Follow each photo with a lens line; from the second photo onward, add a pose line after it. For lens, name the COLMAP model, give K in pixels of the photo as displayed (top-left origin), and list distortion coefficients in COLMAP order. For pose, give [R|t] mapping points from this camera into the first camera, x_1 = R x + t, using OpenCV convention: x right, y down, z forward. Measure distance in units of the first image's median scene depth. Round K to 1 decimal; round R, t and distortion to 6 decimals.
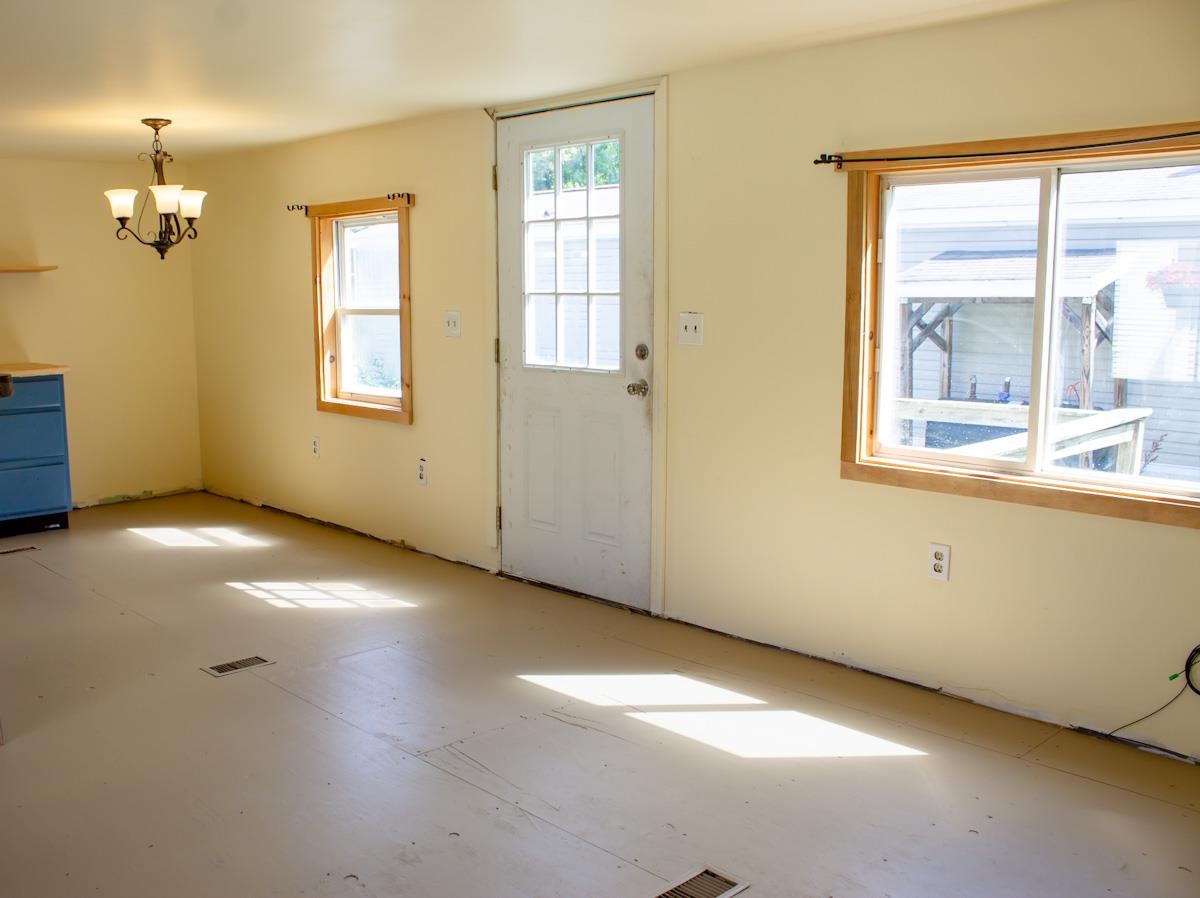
lens RADIAL K [[1329.8, 0, 600.0], [0, 1329.8, 449.0], [0, 0, 1]] dist [-0.148547, 0.288621]
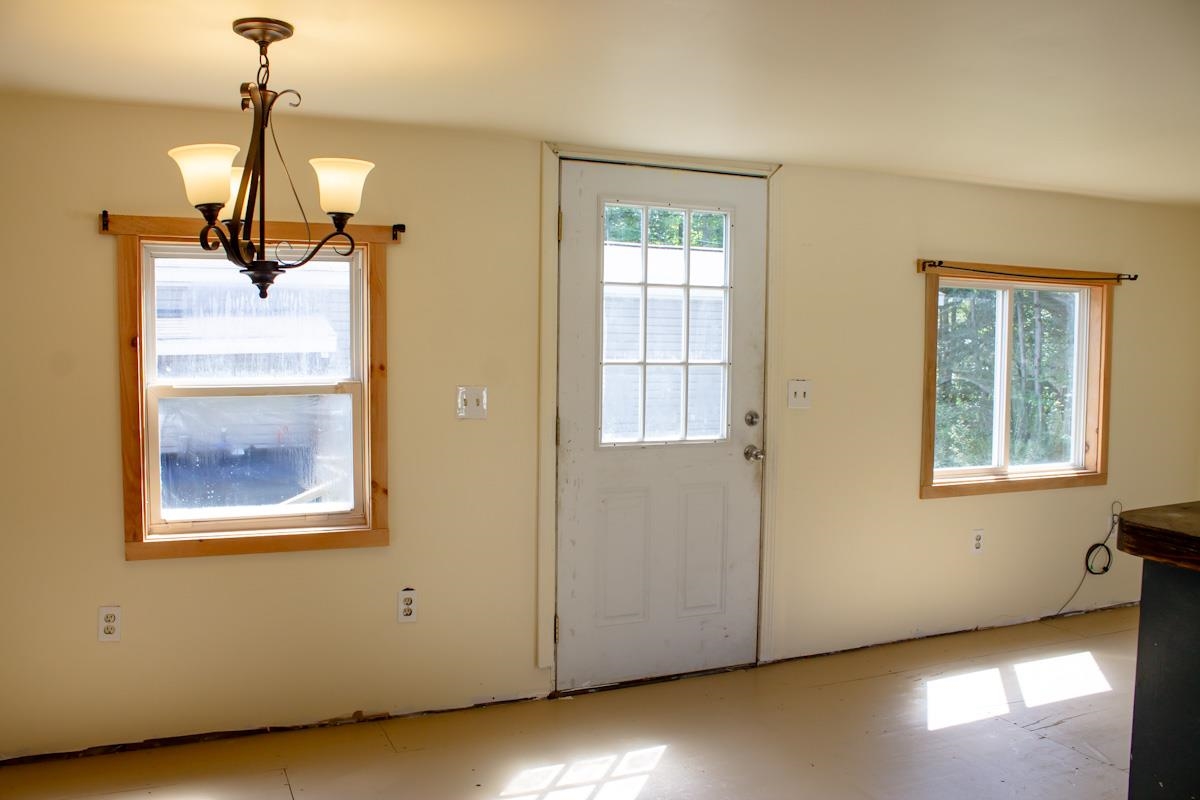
lens RADIAL K [[1043.0, 0, 600.0], [0, 1043.0, 400.0], [0, 0, 1]] dist [-0.147148, 0.134499]
pose [[0.259759, -0.042499, 0.964738, -0.741924], [0.108036, 0.994038, 0.014700, -0.105703], [-0.959611, 0.100408, 0.262802, 0.840819]]
